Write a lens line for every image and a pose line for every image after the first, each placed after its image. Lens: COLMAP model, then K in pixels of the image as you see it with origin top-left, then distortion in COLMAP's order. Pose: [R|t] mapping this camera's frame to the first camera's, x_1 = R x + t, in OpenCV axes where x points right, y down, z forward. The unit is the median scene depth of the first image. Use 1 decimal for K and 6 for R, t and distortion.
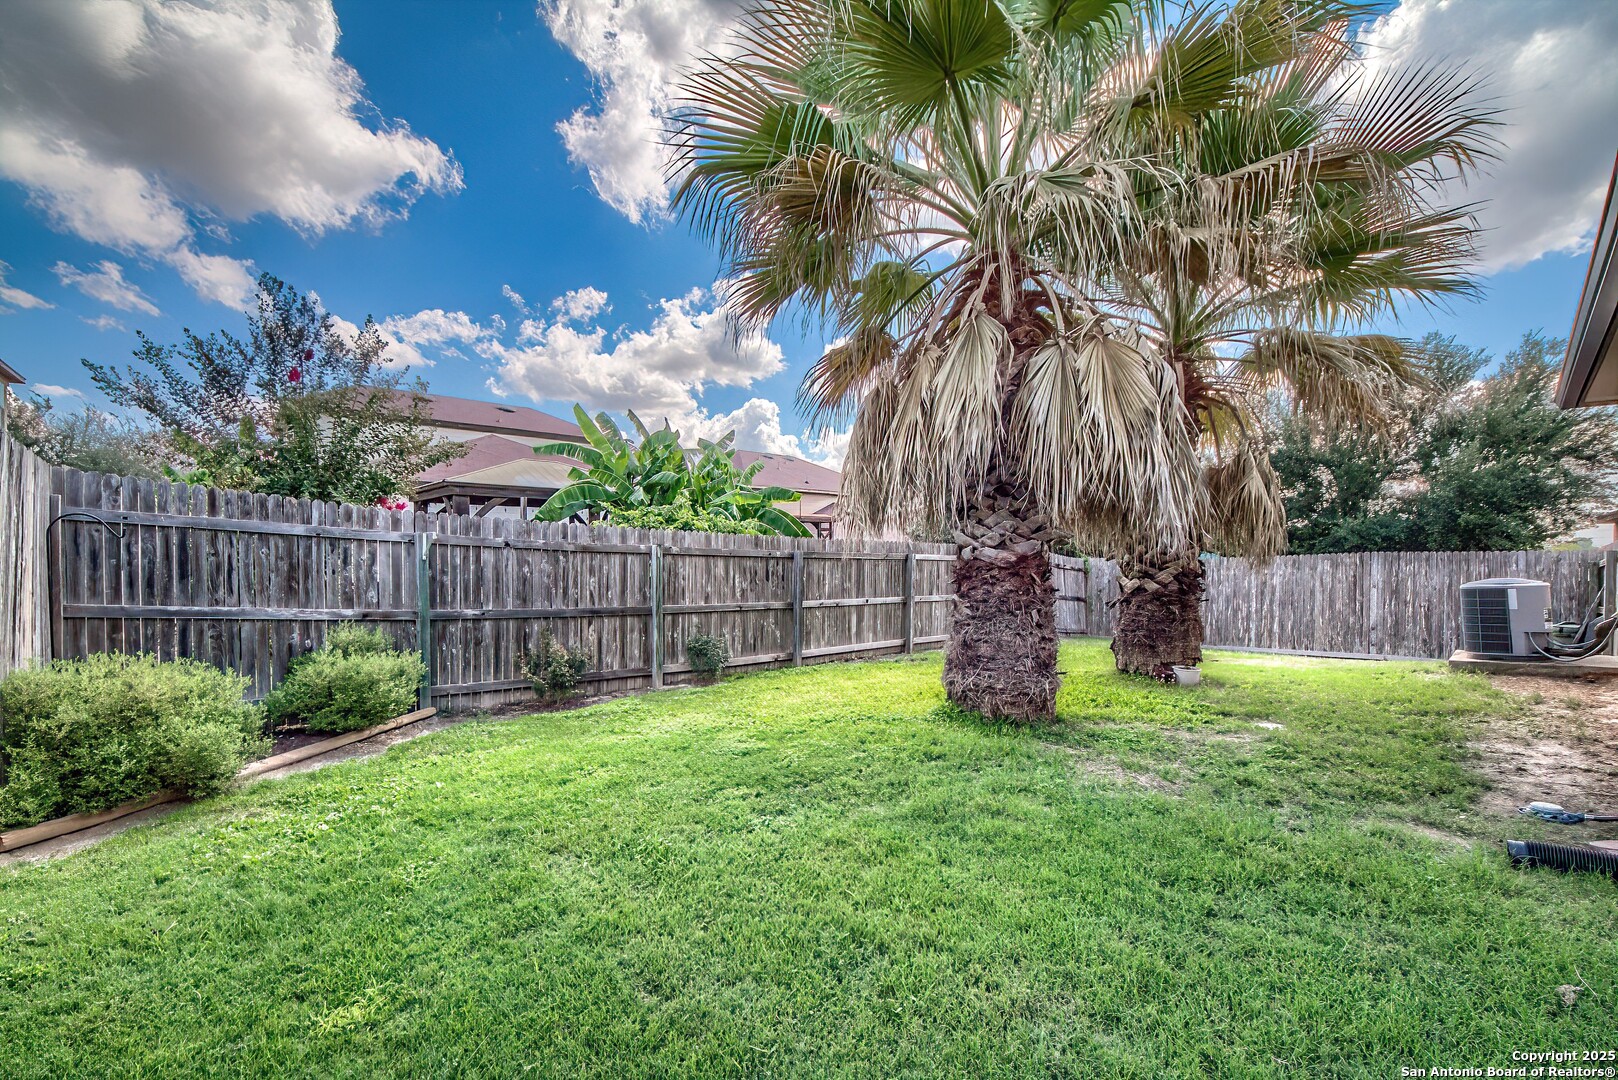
lens RADIAL K [[609.0, 0, 796.9], [0, 609.0, 540.6], [0, 0, 1]] dist [0.033000, -0.022132]
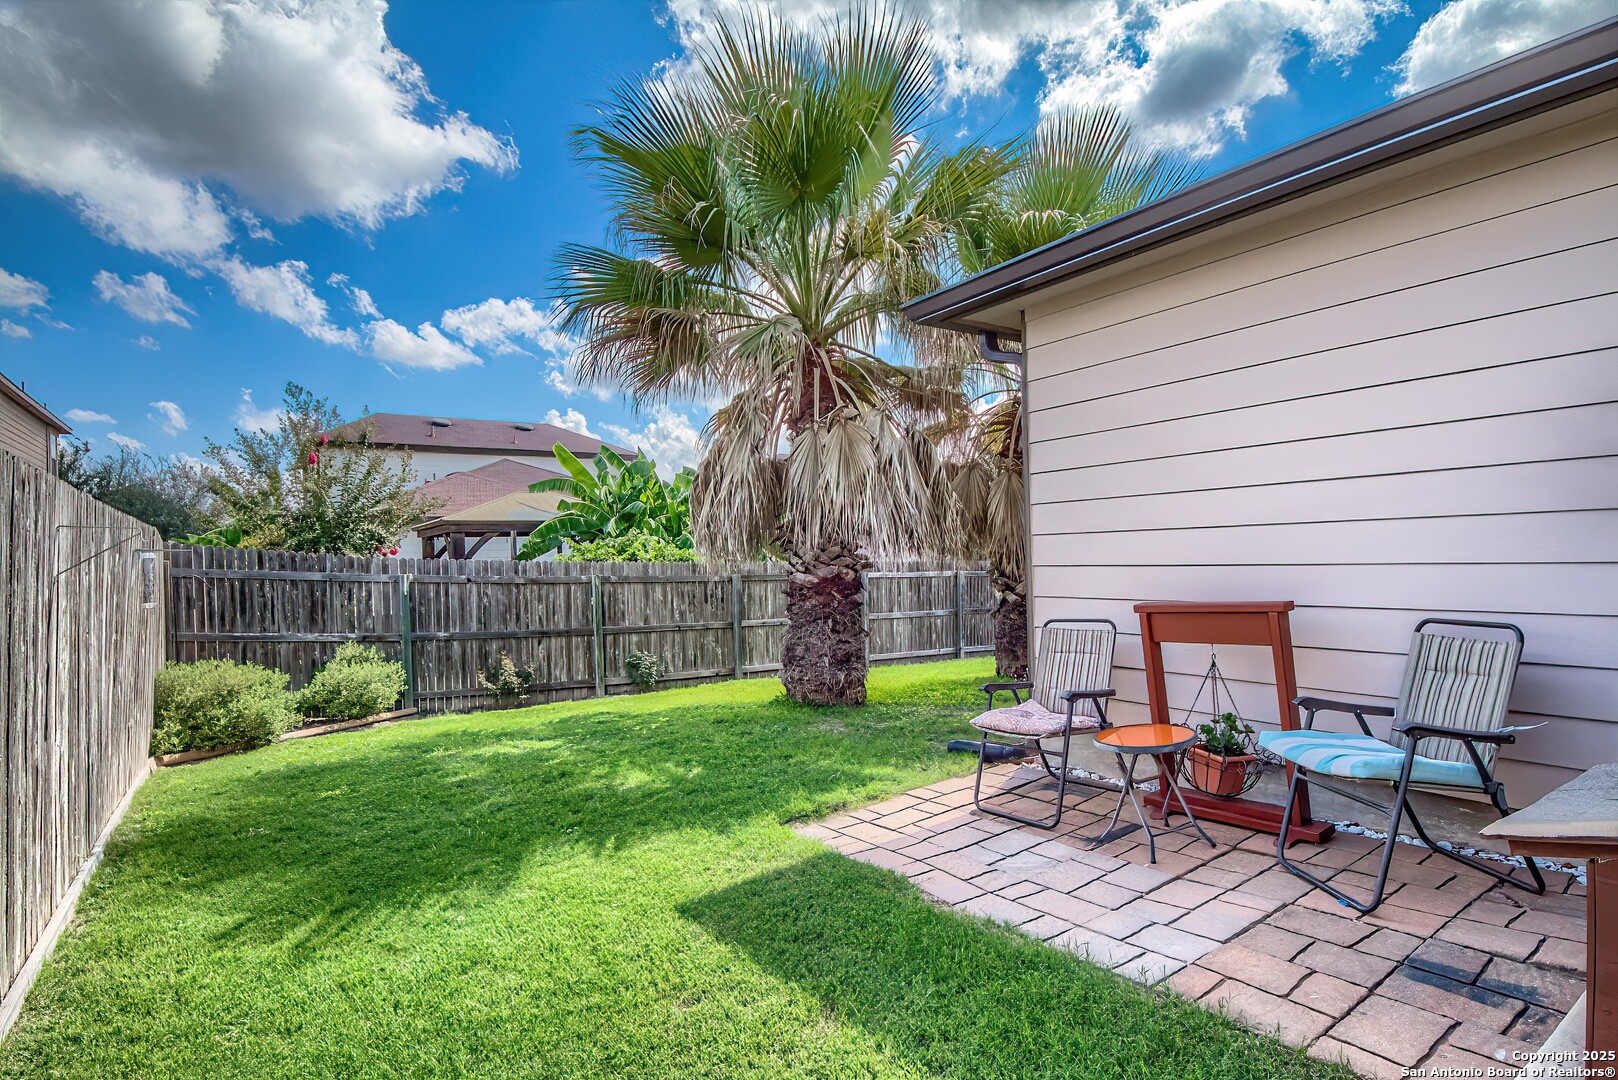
lens RADIAL K [[791.9, 0, 801.3], [0, 791.9, 553.0], [0, 0, 1]] dist [0.072501, -0.044632]
pose [[0.984489, -0.032021, -0.172501, 0.454236], [0.034381, 0.999351, 0.010714, -0.041402], [0.172046, -0.016479, 0.984951, -0.472007]]
